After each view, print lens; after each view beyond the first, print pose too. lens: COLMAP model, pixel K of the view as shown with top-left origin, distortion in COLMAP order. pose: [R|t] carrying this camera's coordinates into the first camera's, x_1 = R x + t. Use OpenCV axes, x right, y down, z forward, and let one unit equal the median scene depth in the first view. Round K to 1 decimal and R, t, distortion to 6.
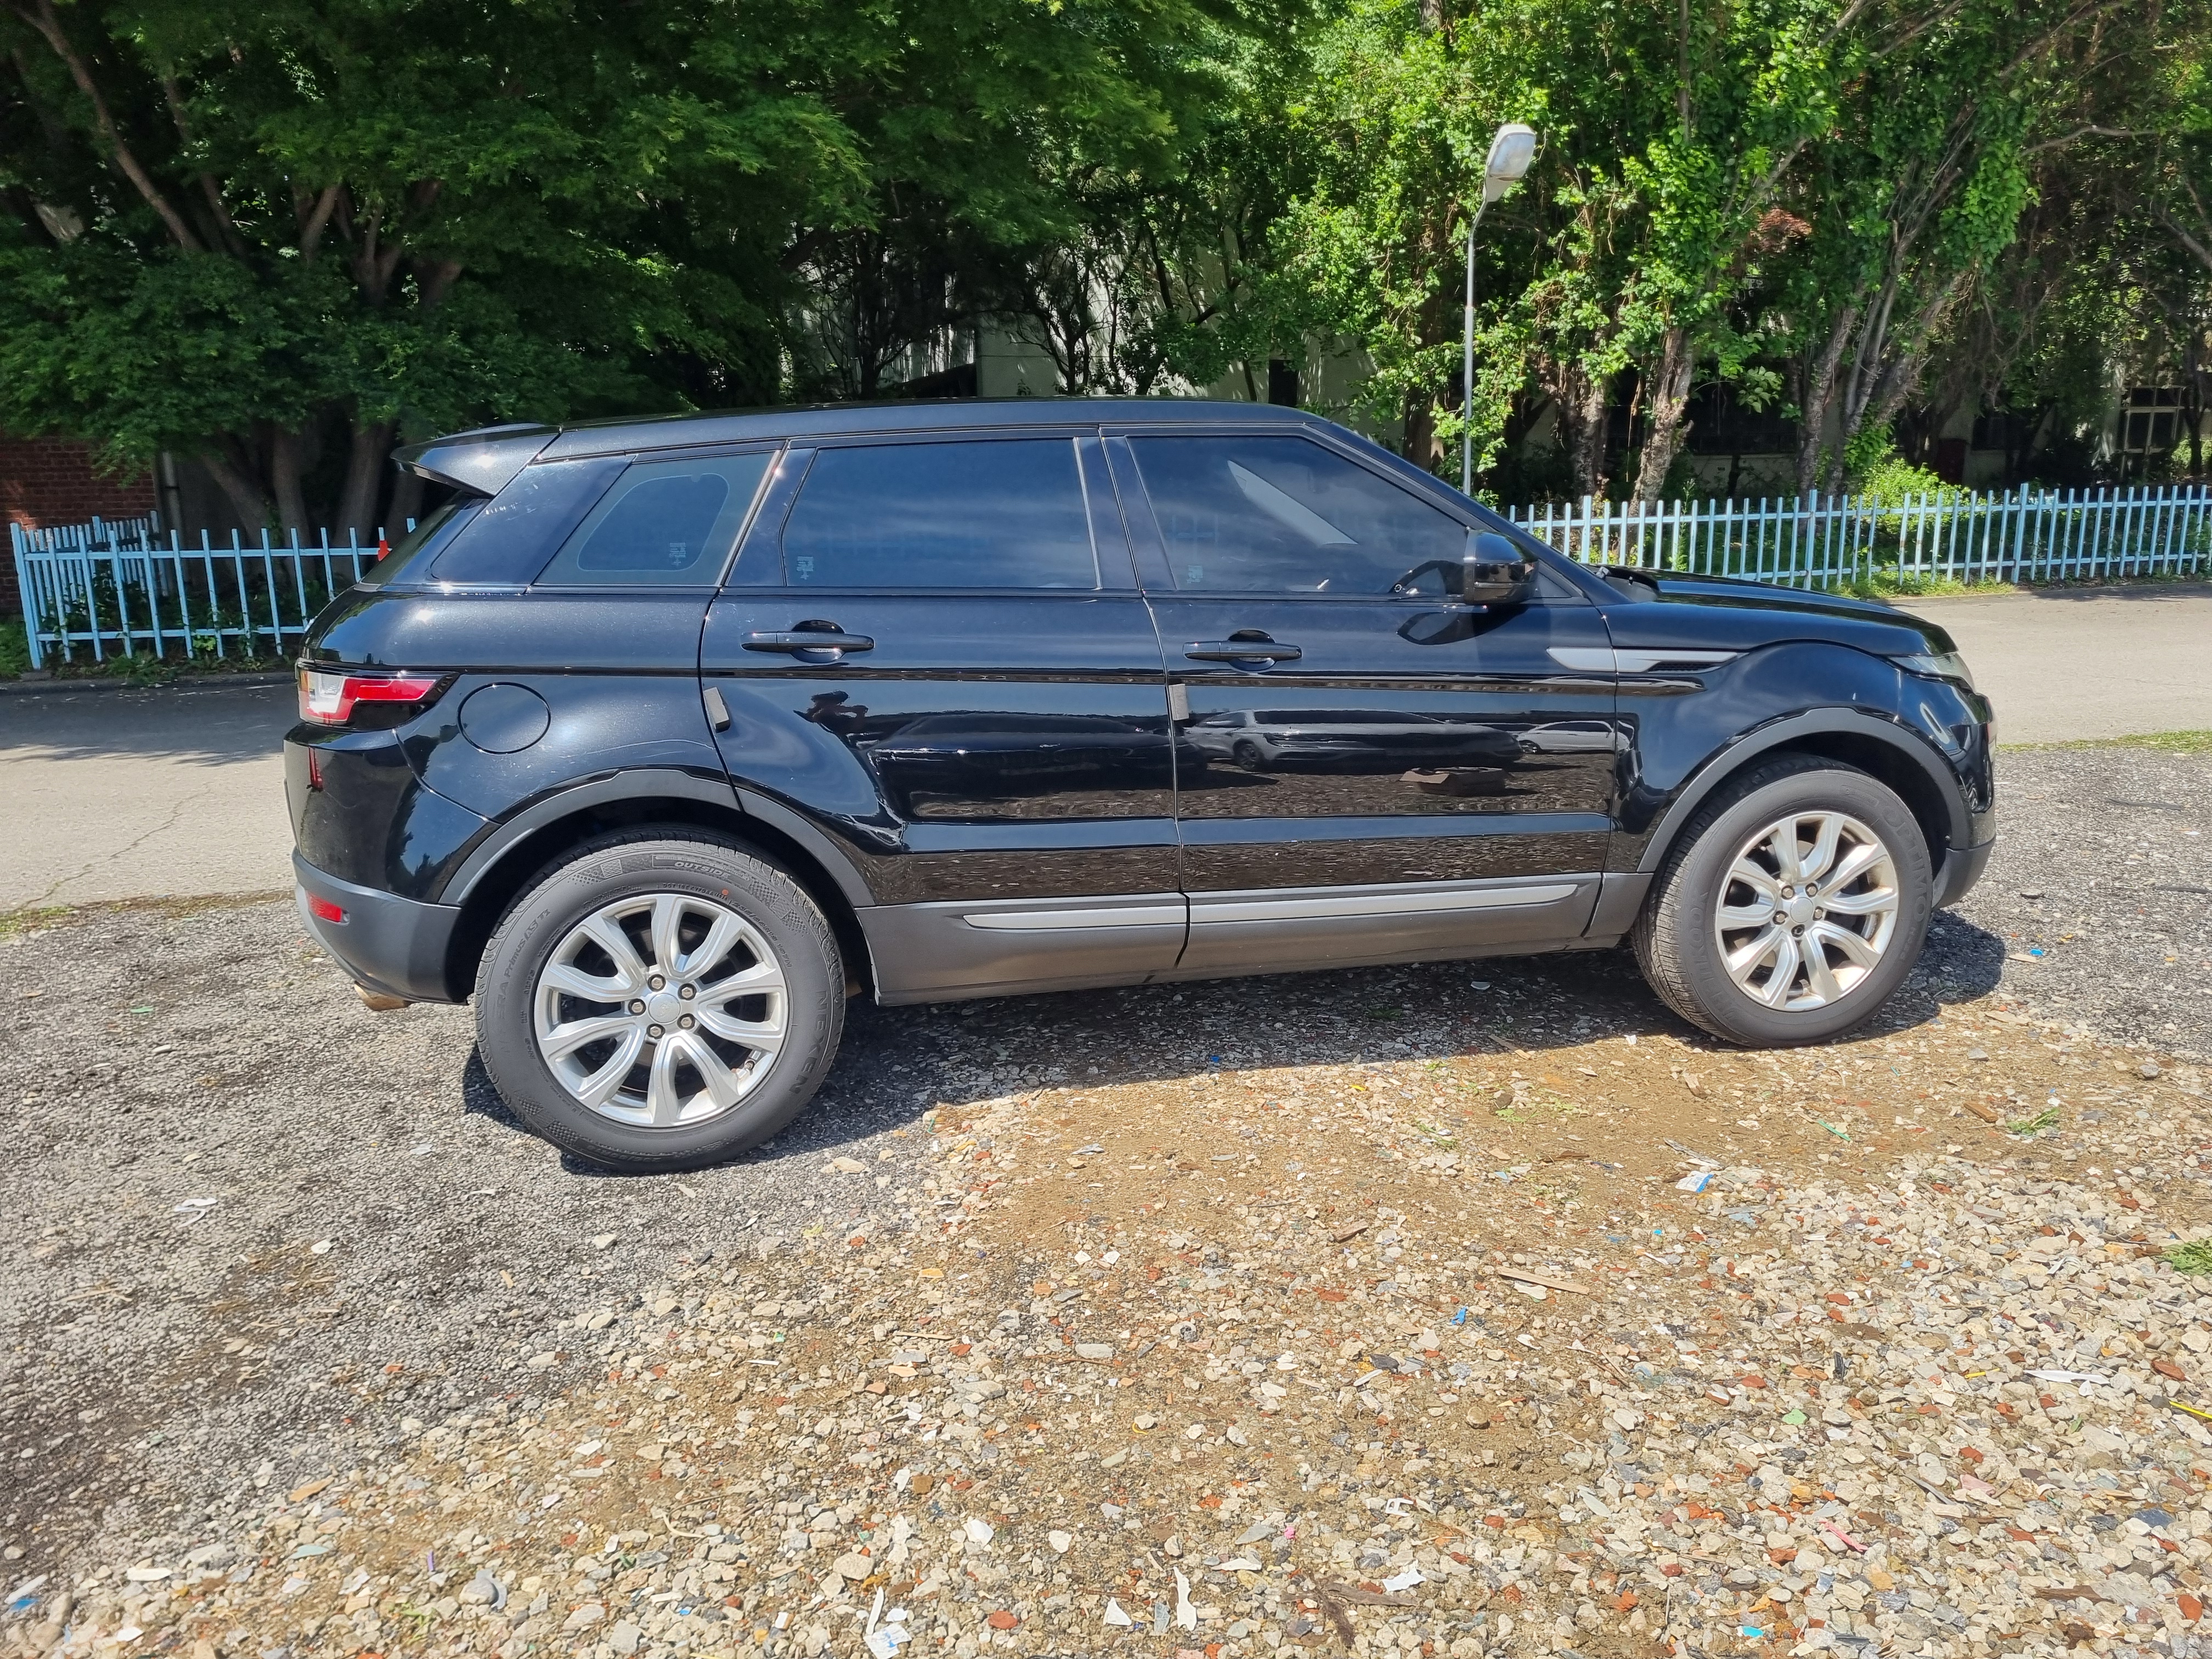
lens RADIAL K [[1657.5, 0, 1108.5], [0, 1657.5, 834.8], [0, 0, 1]] dist [0.048885, -0.037608]
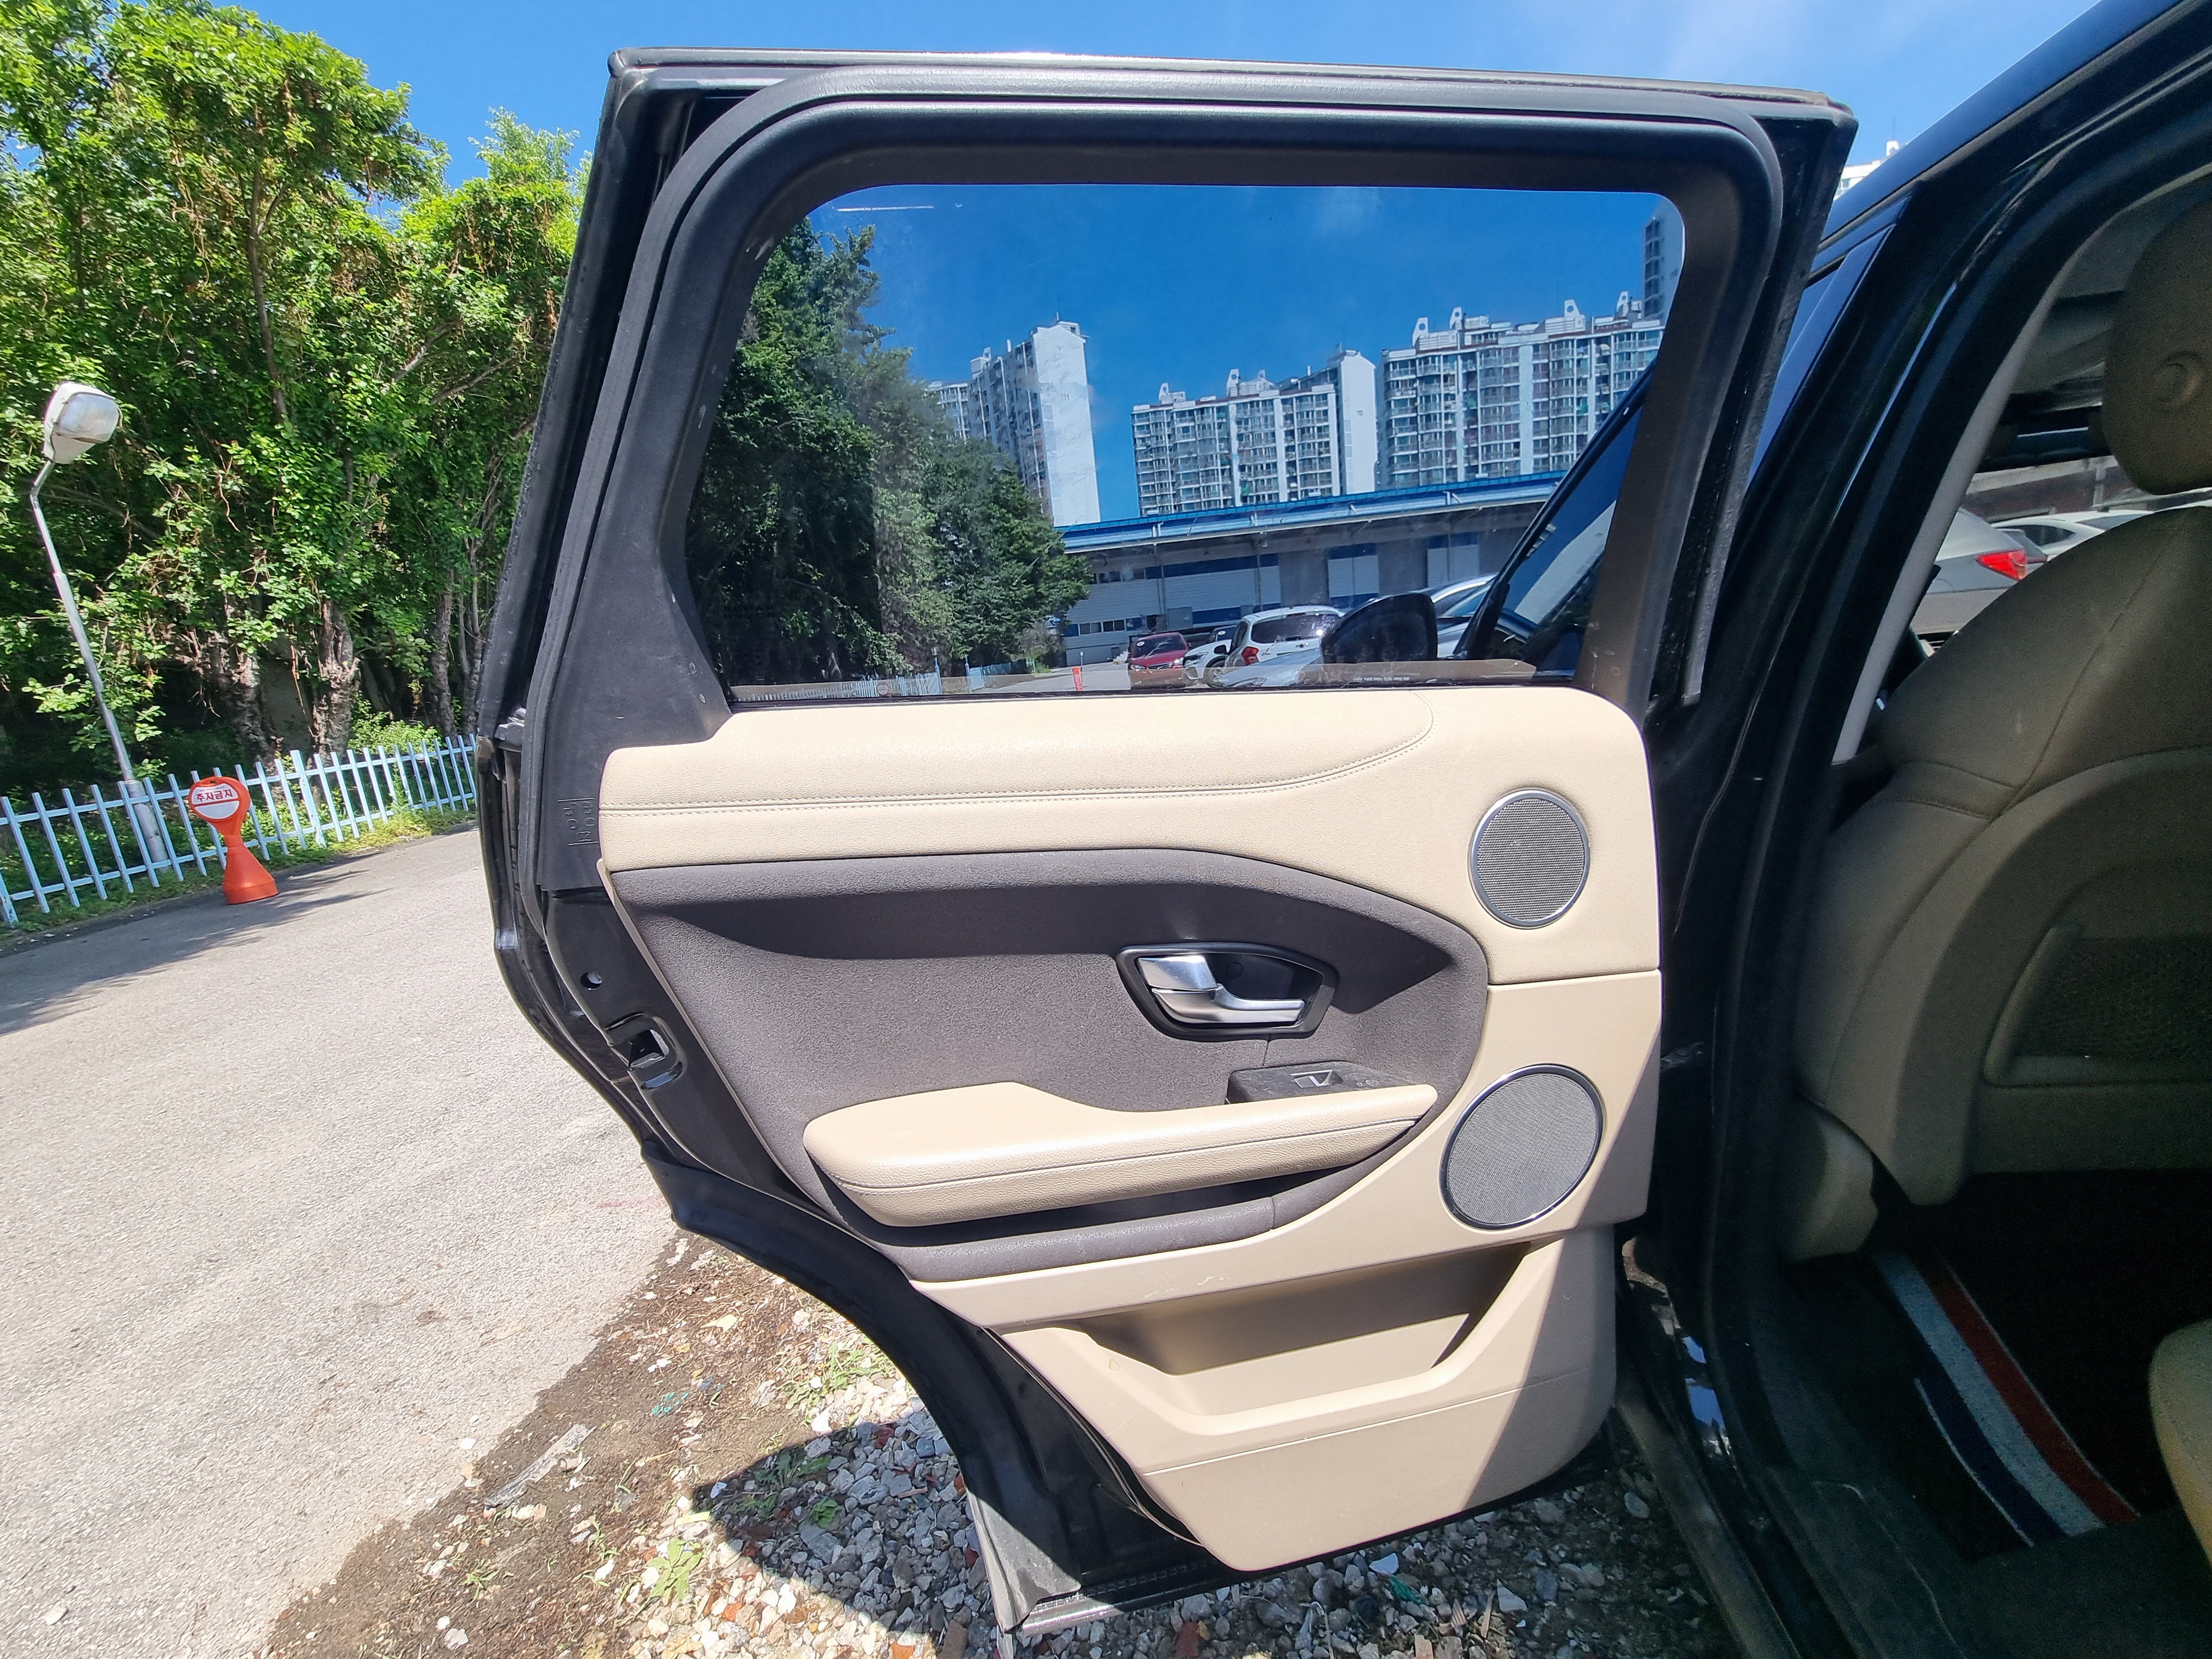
lens RADIAL K [[903.2, 0, 1117.4], [0, 903.2, 845.2], [0, 0, 1]] dist [-0.005650, 0.000028]
pose [[0.358958, -0.216694, 0.907851, -0.060168], [0.291062, 0.950160, 0.111709, -0.053775], [-0.886810, 0.224142, 0.404139, 0.299412]]
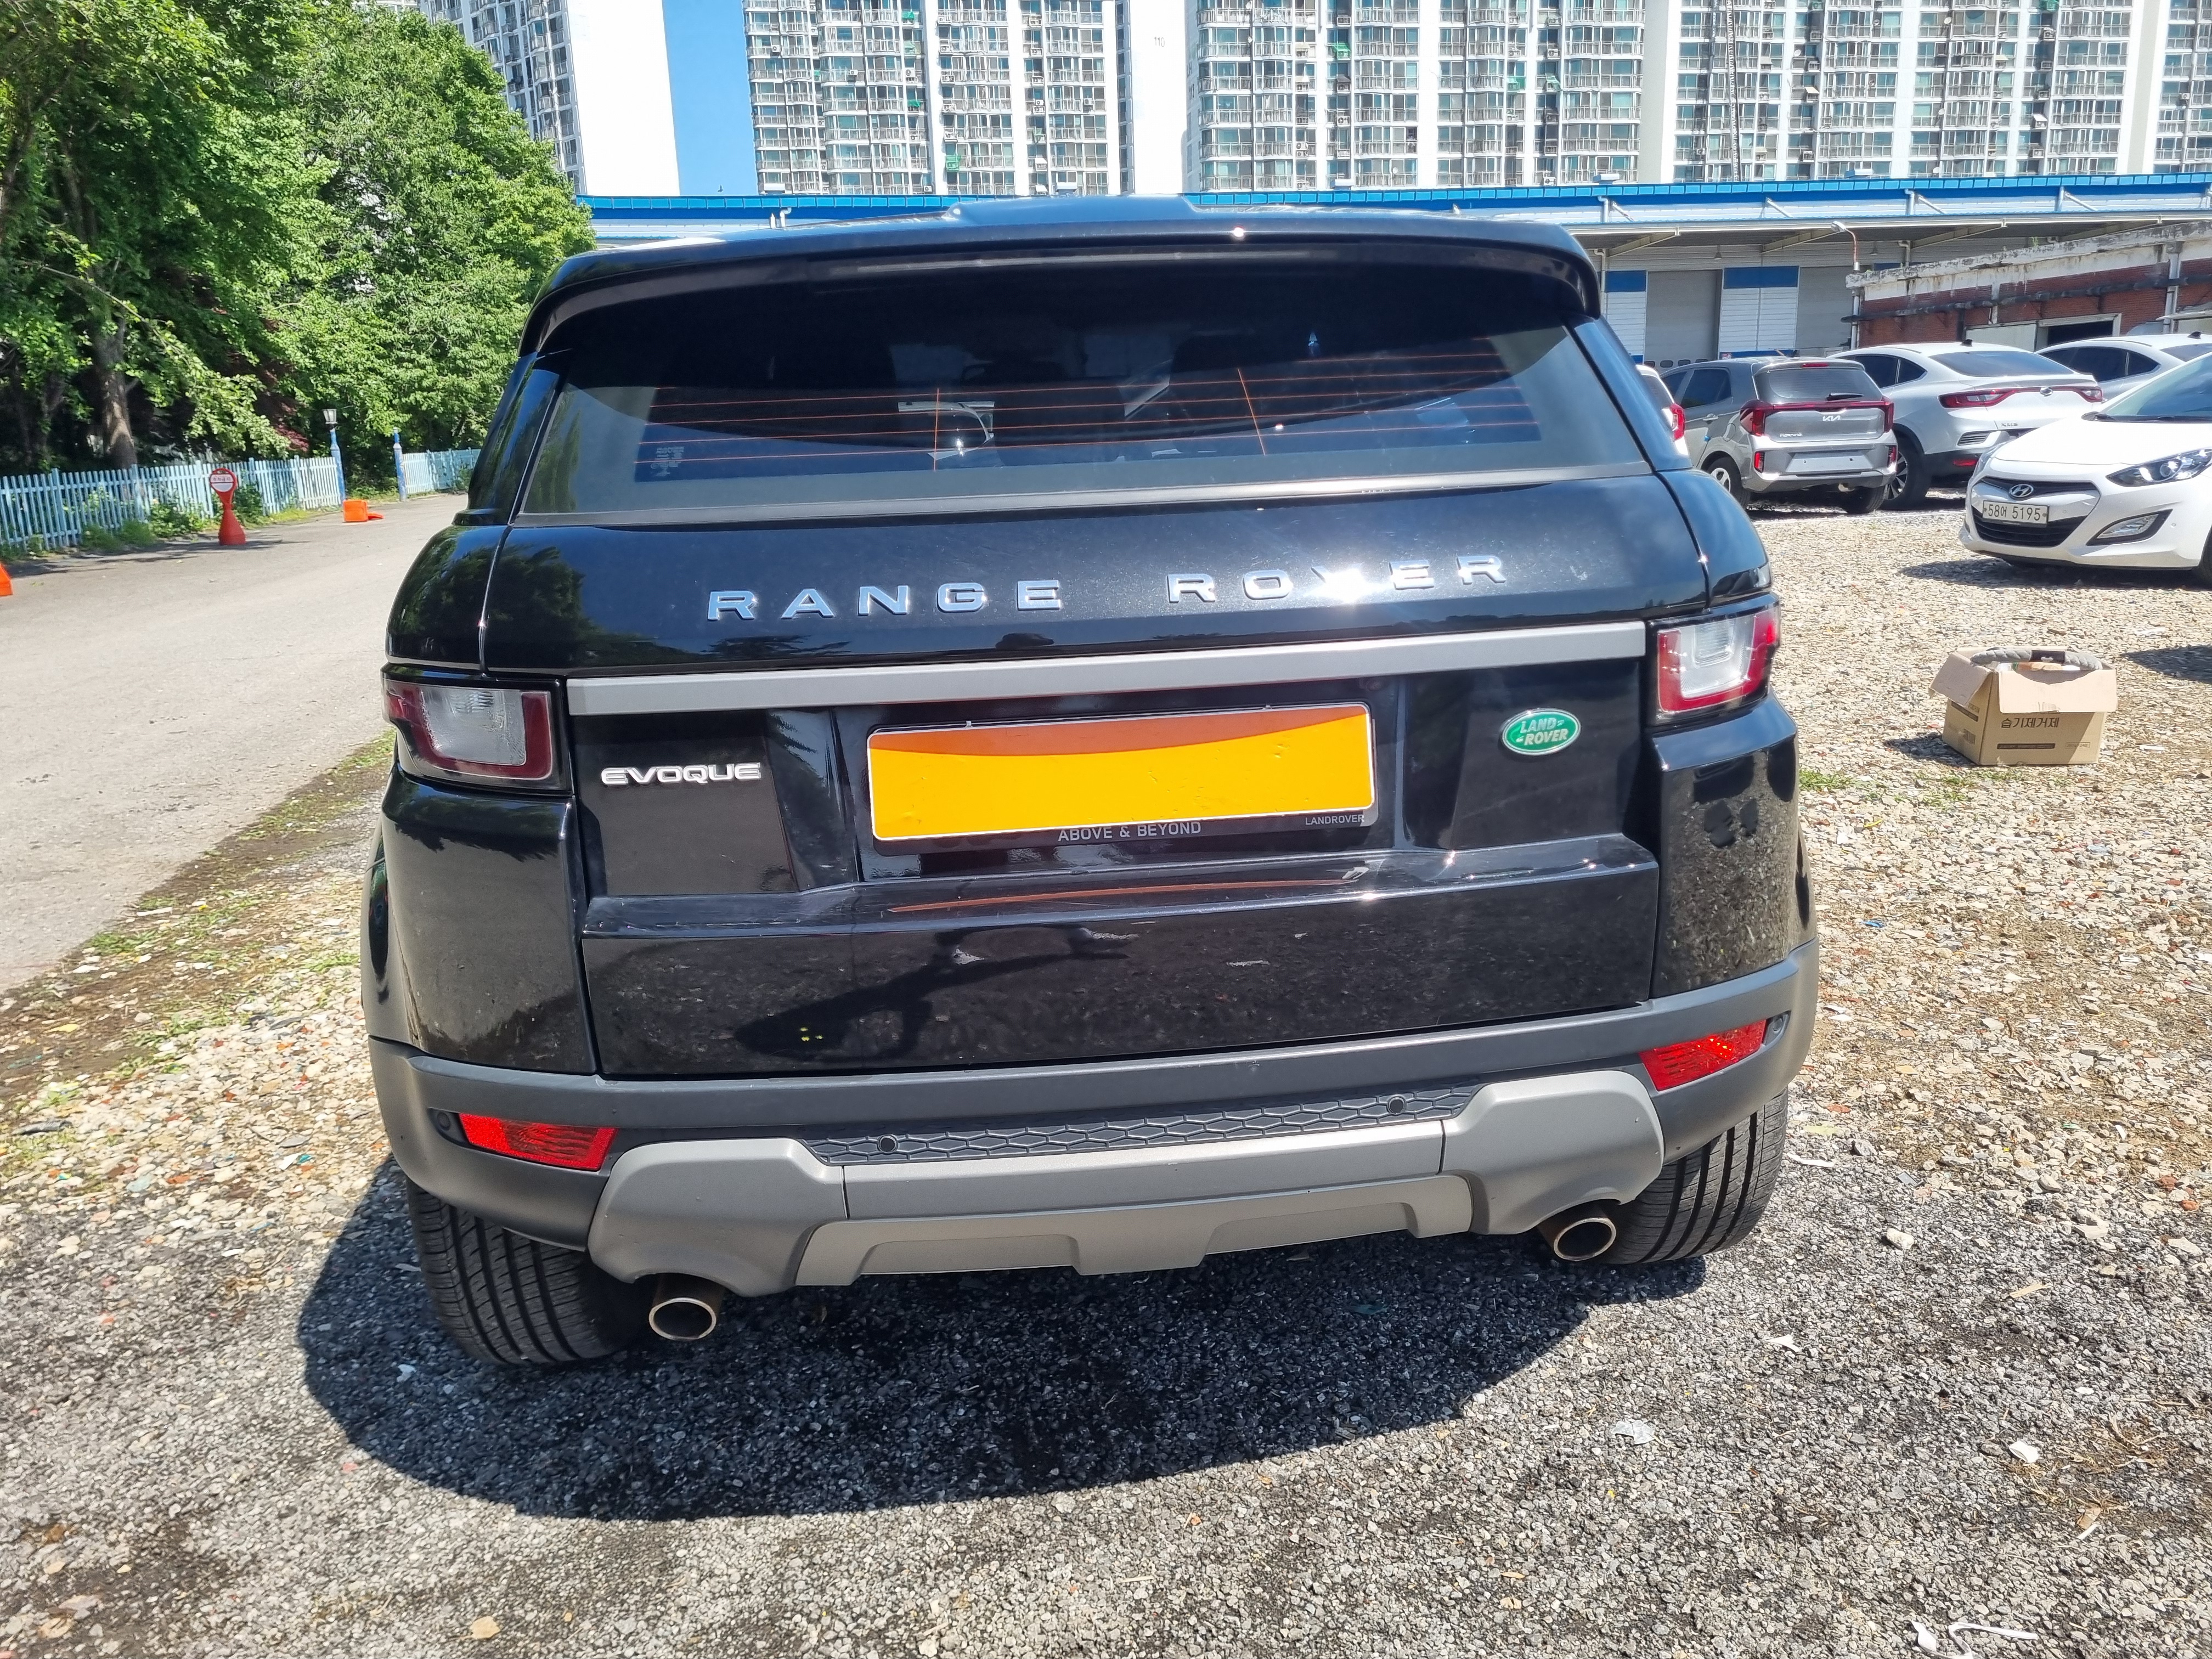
lens RADIAL K [[1657.5, 0, 1101.2], [0, 1657.5, 844.5], [0, 0, 1]] dist [0.048885, -0.037608]
pose [[0.147758, -0.230588, 0.961768, -0.189142], [0.240987, 0.951526, 0.191109, -0.033214], [-0.959215, 0.203536, 0.196165, 0.208266]]
